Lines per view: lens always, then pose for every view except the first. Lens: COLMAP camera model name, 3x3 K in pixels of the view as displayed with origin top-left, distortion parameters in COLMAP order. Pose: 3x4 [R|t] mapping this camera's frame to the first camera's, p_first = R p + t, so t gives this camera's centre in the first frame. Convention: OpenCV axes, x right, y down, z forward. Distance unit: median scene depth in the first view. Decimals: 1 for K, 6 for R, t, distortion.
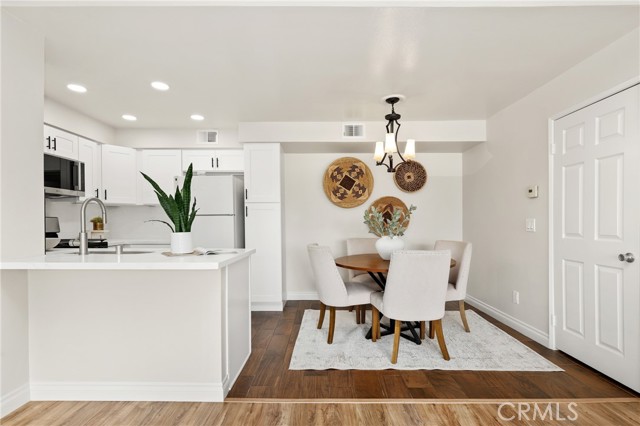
lens RADIAL K [[314.0, 0, 319.1], [0, 314.0, 222.5], [0, 0, 1]] dist [-0.000068, -0.000181]
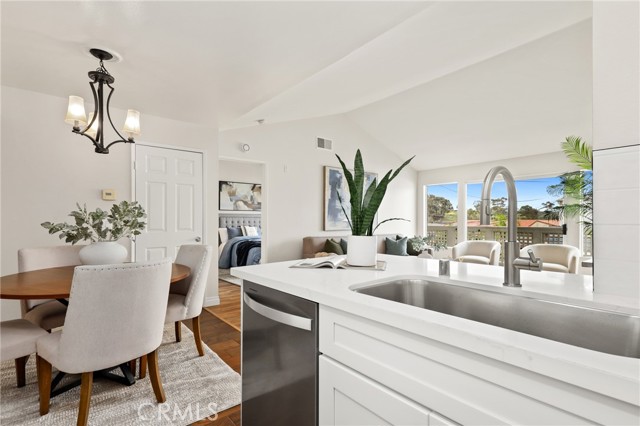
lens RADIAL K [[305.7, 0, 324.0], [0, 305.7, 221.1], [0, 0, 1]] dist [0.027845, 0.000036]
pose [[-0.647837, -0.001477, 0.761777, -0.526876], [0.002323, 0.999990, 0.003915, -0.003821], [-0.761775, 0.004306, -0.647827, 0.869180]]
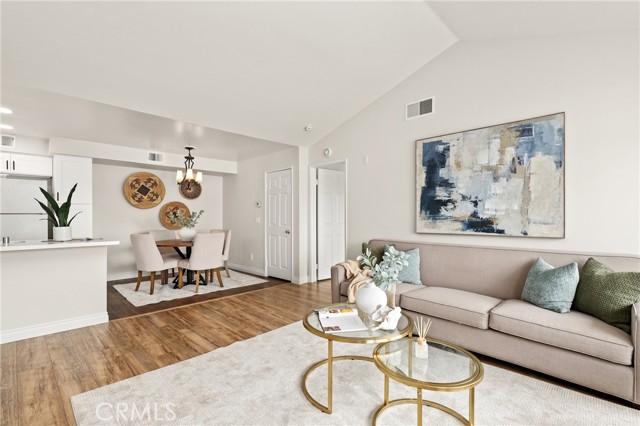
lens RADIAL K [[295.7, 0, 323.5], [0, 295.7, 215.5], [0, 0, 1]] dist [0.001277, 0.000179]
pose [[0.690638, 0.004567, 0.723186, -0.345713], [0.002758, 0.999956, -0.008949, -0.003671], [-0.723196, 0.008175, 0.690595, -0.522446]]
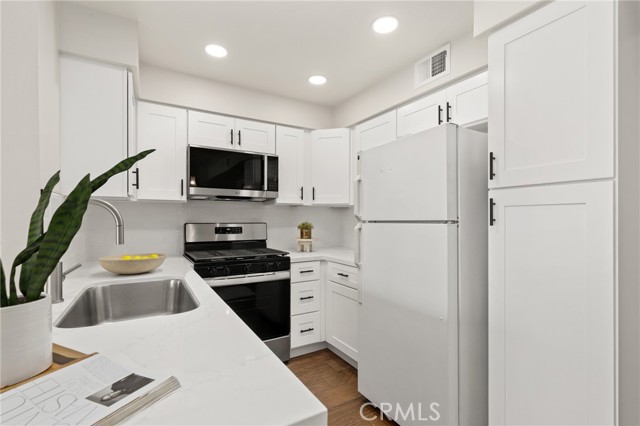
lens RADIAL K [[296.6, 0, 321.5], [0, 296.6, 218.8], [0, 0, 1]] dist [0.003015, 0.000085]
pose [[0.516382, 0.003358, -0.856352, -0.033425], [-0.004233, 0.999990, 0.001369, -0.026889], [0.856348, 0.002918, 0.516391, 0.636223]]
